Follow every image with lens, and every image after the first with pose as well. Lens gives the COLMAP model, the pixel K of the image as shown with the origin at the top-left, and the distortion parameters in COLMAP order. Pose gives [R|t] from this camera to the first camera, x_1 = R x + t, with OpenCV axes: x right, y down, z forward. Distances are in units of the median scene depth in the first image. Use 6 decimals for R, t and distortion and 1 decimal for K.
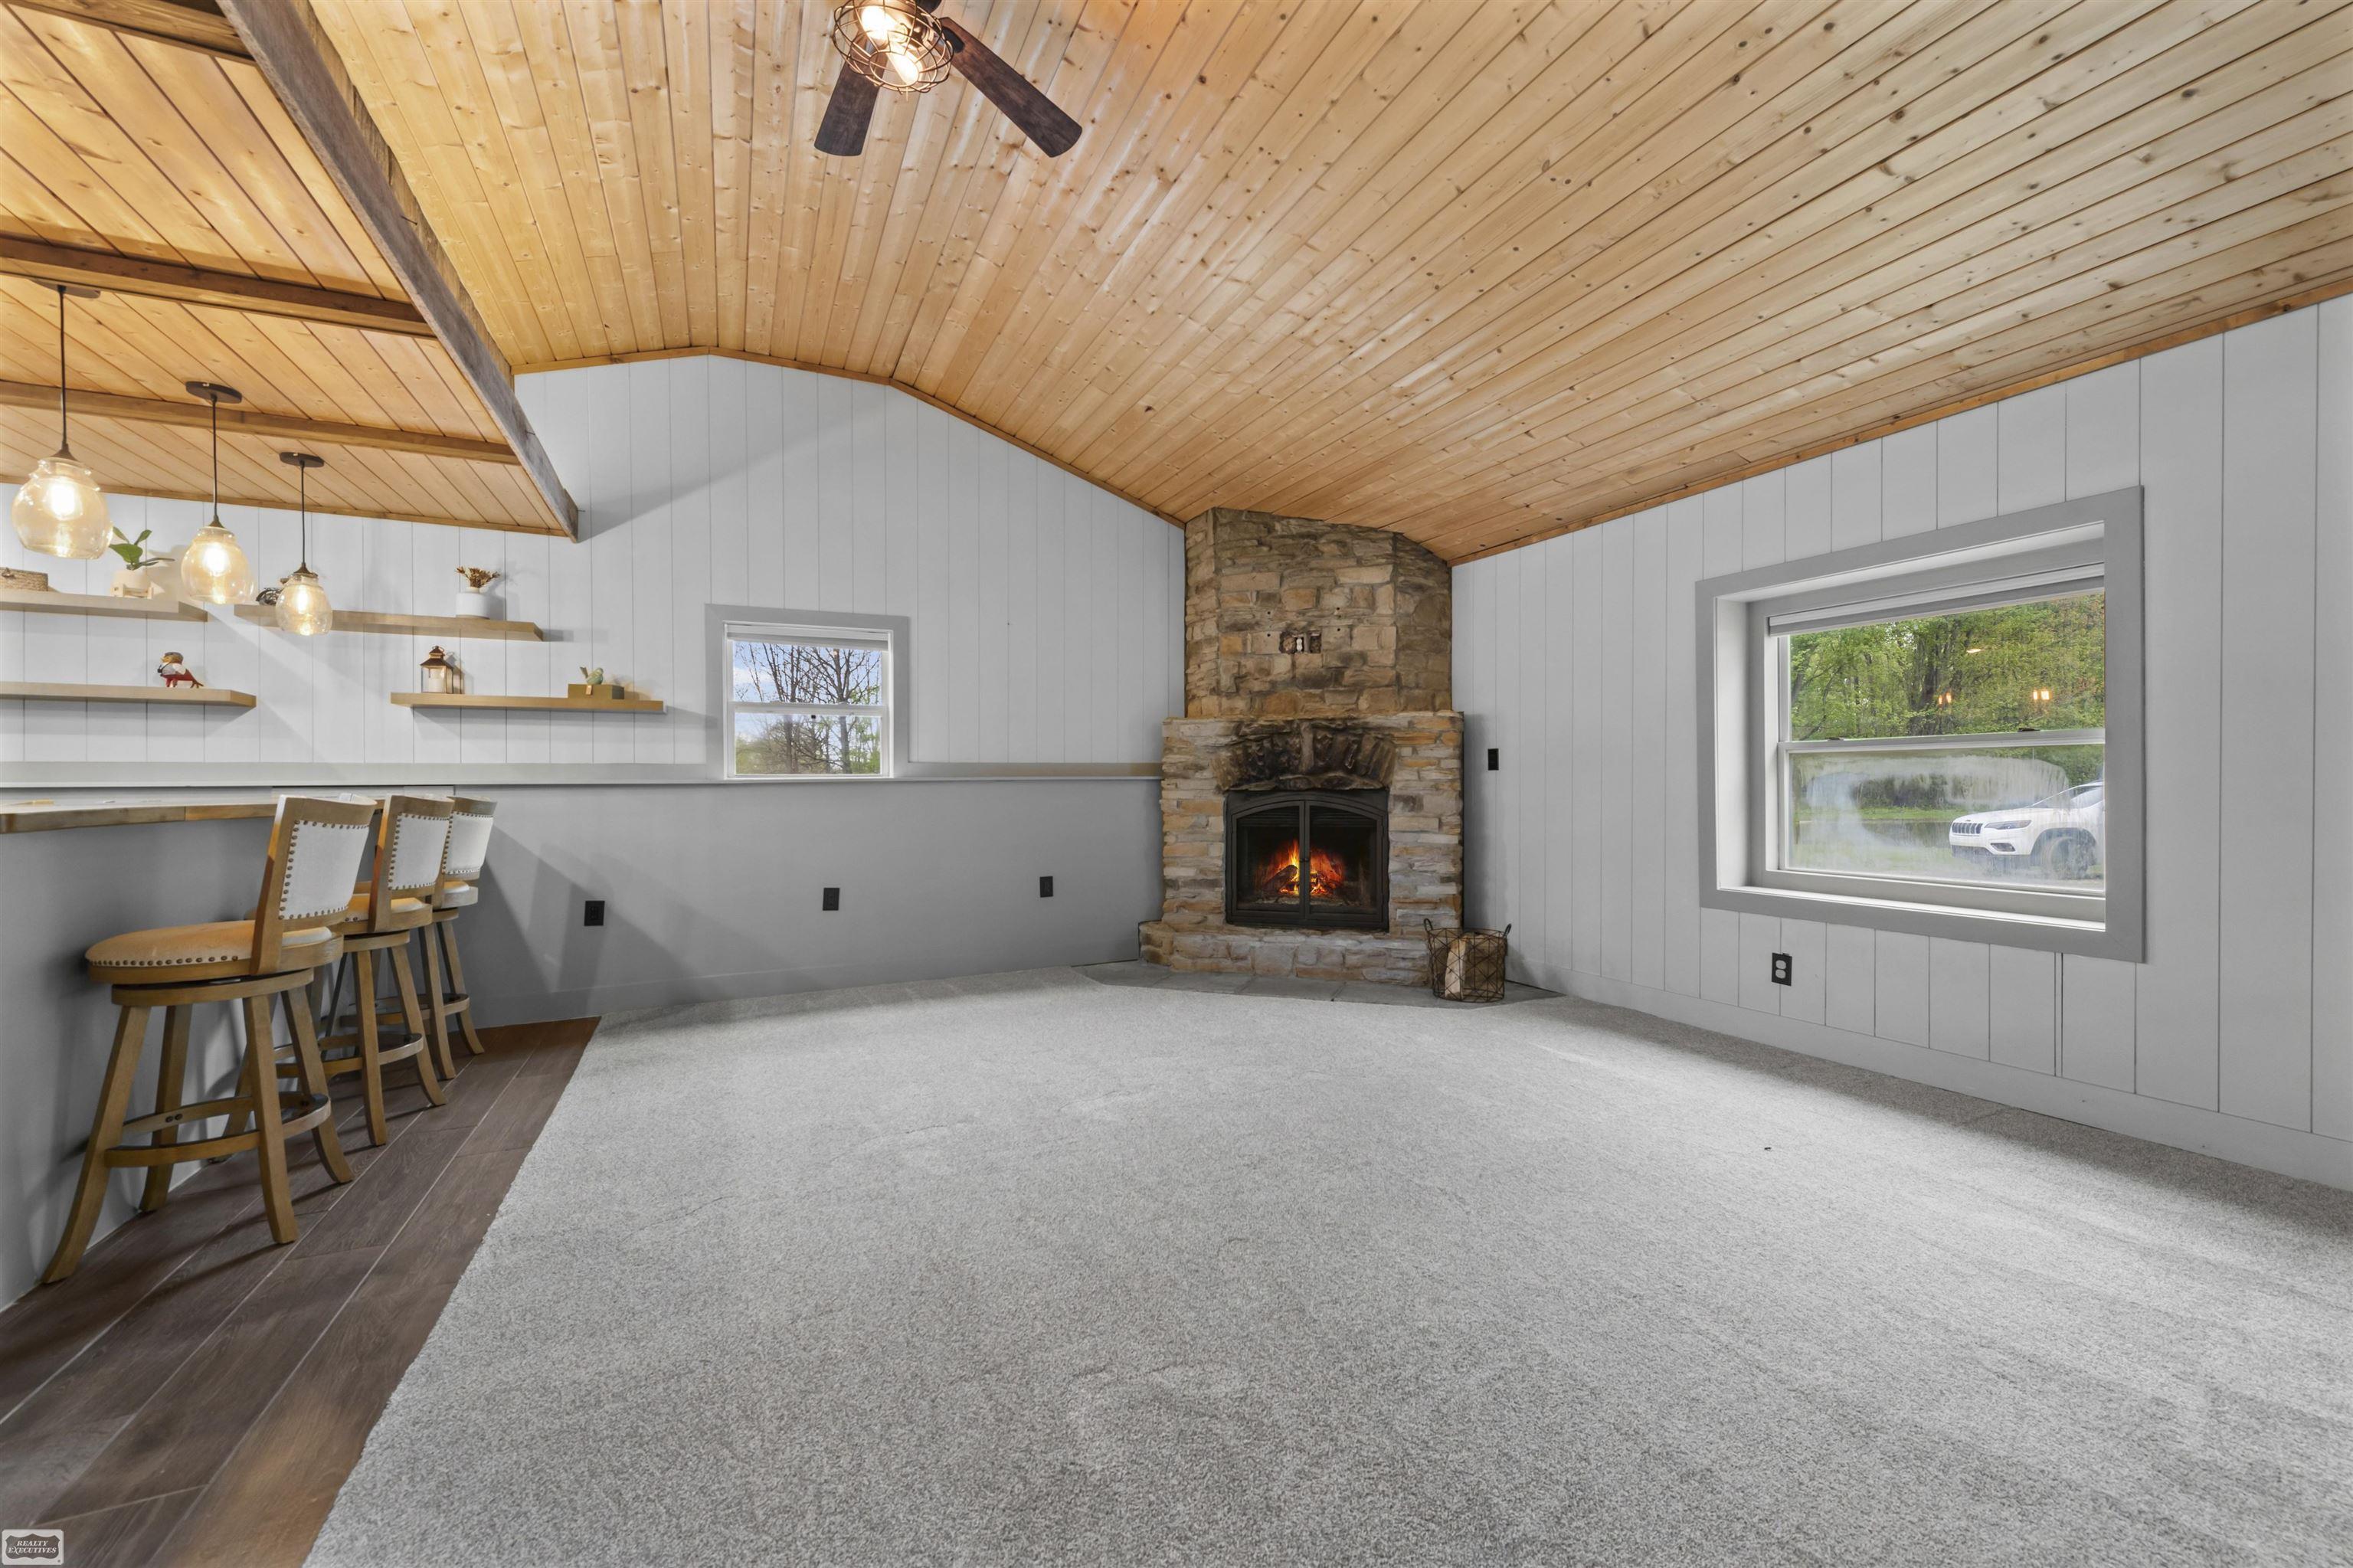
lens RADIAL K [[942.2, 0, 1176.5], [0, 942.2, 784.0], [0, 0, 1]] dist [0.021050, -0.000015]
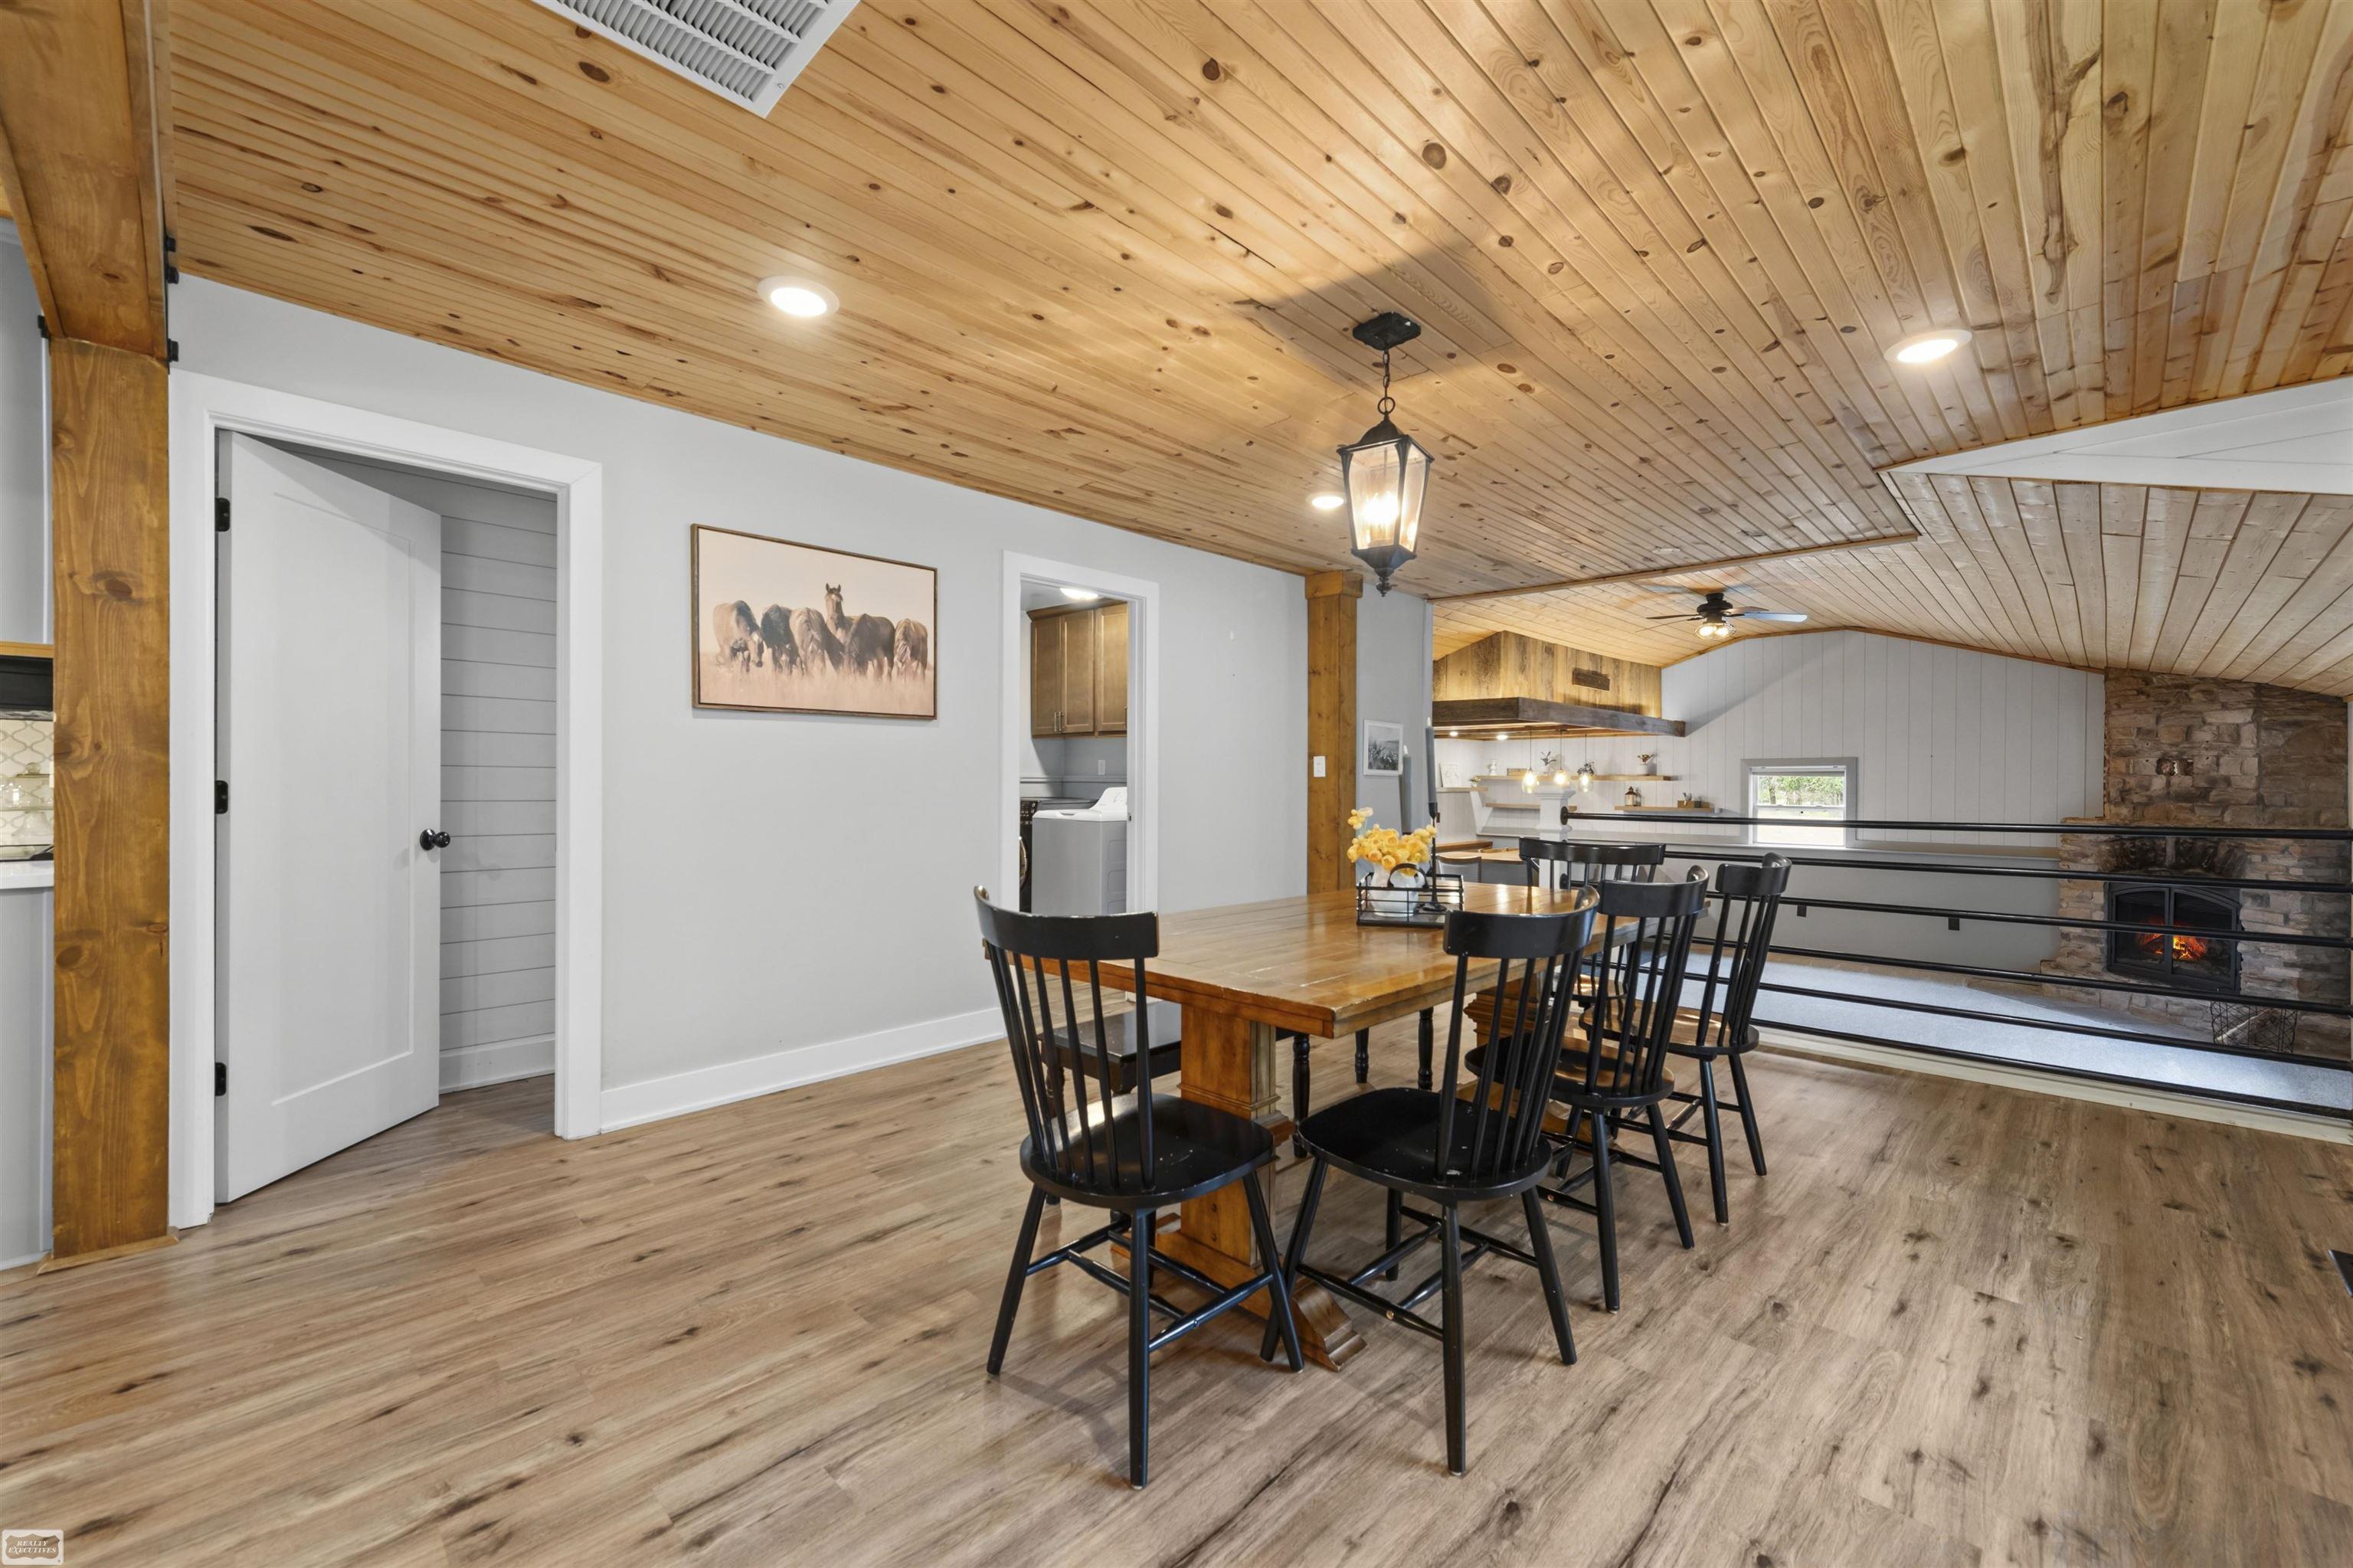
lens RADIAL K [[938.4, 0, 1188.0], [0, 938.4, 781.7], [0, 0, 1]] dist [0.009094, -0.000111]
pose [[0.343981, 0.008791, -0.938935, 0.918343], [-0.007346, 0.999951, 0.006671, -0.131626], [0.938948, 0.004603, 0.344029, -0.758224]]
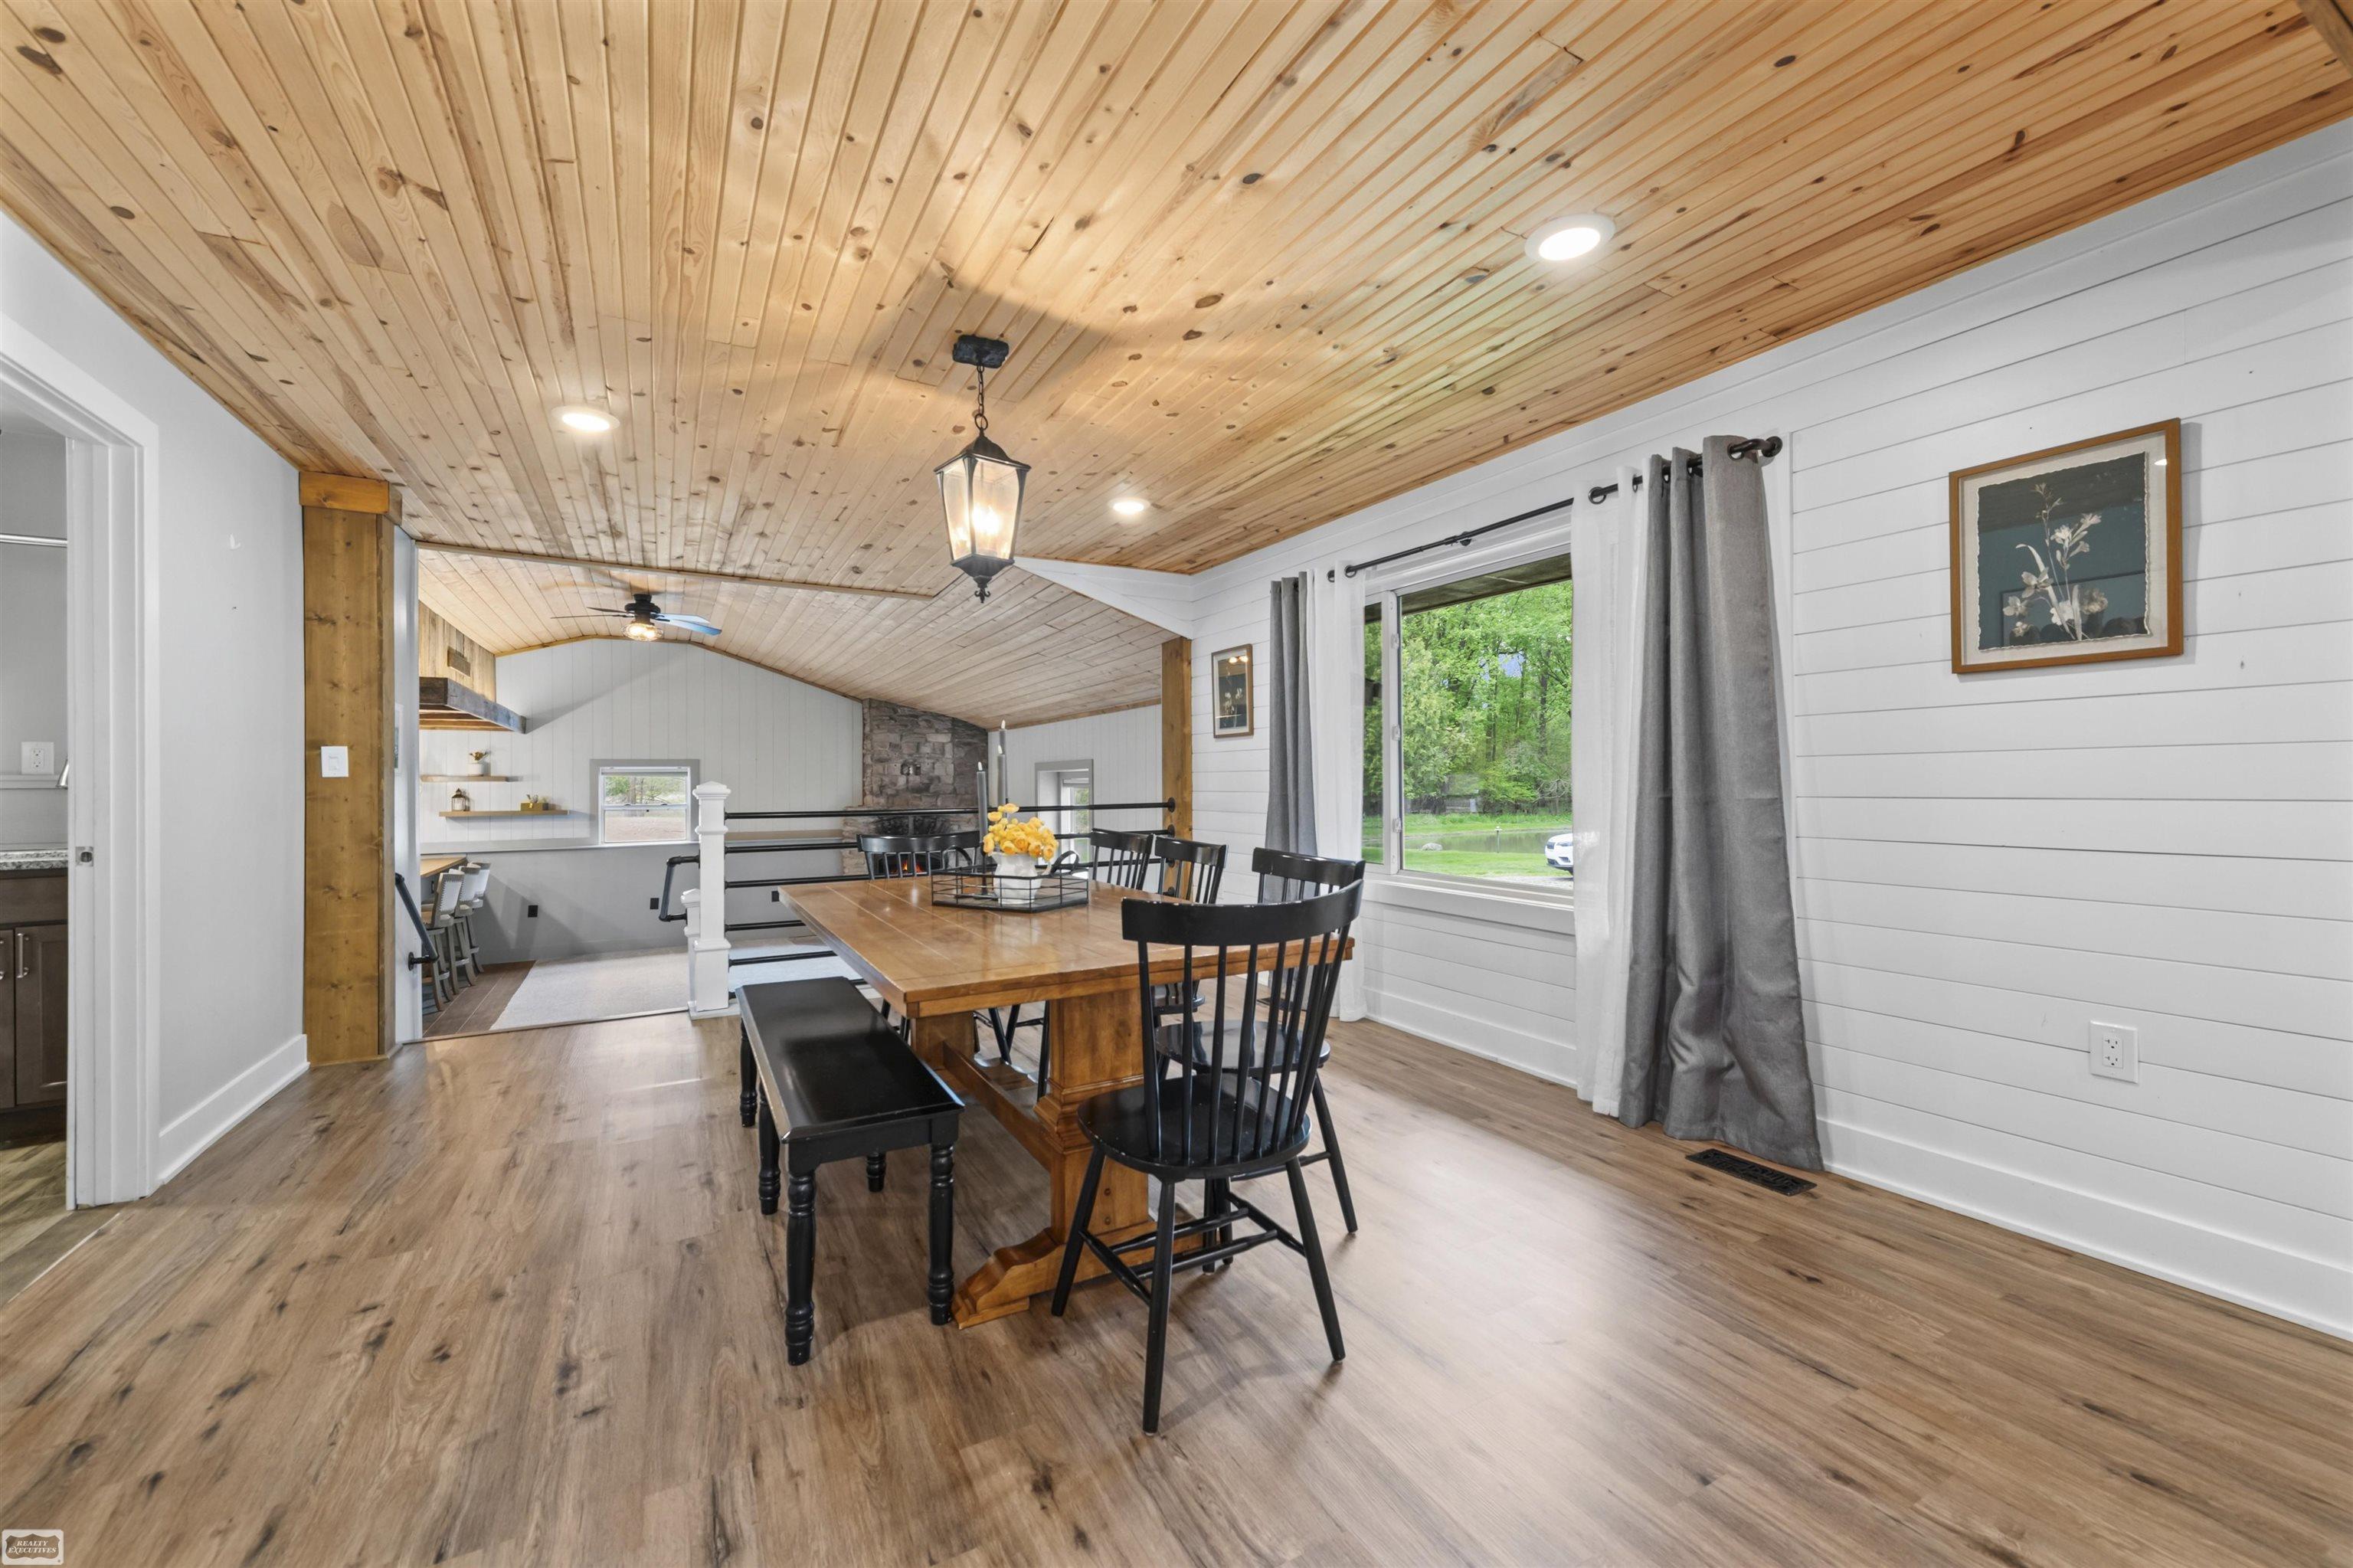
lens RADIAL K [[938.4, 0, 1188.0], [0, 938.4, 781.7], [0, 0, 1]] dist [0.009094, -0.000111]
pose [[0.997556, 0.001578, 0.069850, 0.582892], [-0.001552, 0.999999, -0.000428, -0.128732], [-0.069851, 0.000318, 0.997557, -1.004161]]
